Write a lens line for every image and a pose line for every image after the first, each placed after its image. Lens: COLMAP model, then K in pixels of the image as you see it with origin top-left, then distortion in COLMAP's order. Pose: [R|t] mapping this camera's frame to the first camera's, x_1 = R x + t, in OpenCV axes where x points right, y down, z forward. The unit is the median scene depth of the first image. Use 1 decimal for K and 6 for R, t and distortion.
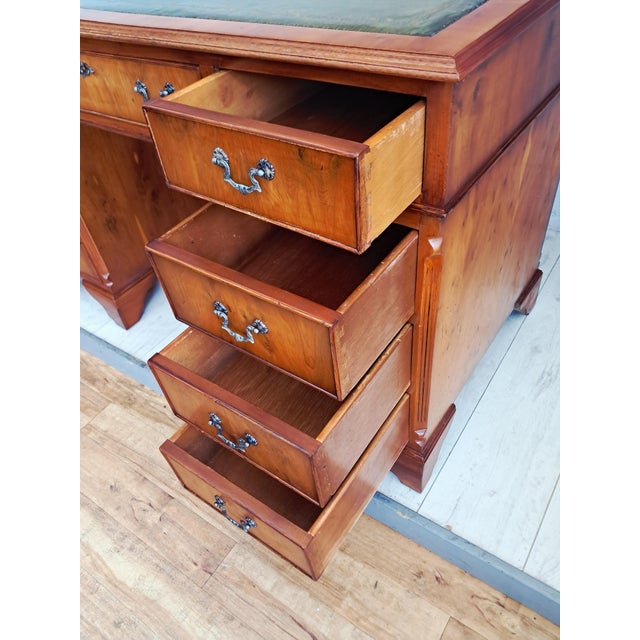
lens RADIAL K [[505.8, 0, 320.0], [0, 505.8, 320.0], [0, 0, 1]] dist [-0.000228, -0.003869]
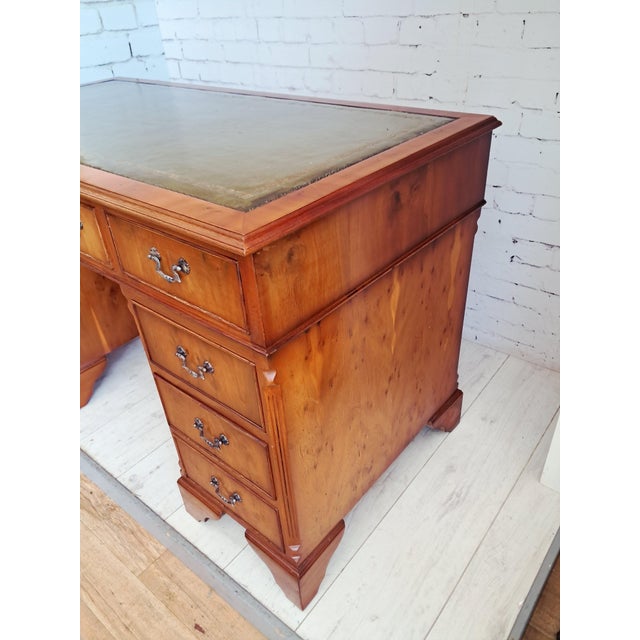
lens RADIAL K [[505.8, 0, 320.0], [0, 505.8, 320.0], [0, 0, 1]] dist [-0.000228, -0.003869]
pose [[0.996144, 0.080065, -0.035860, 0.224266], [-0.084789, 0.983590, -0.159254, -0.063791], [0.022521, 0.161680, 0.986586, -0.070917]]
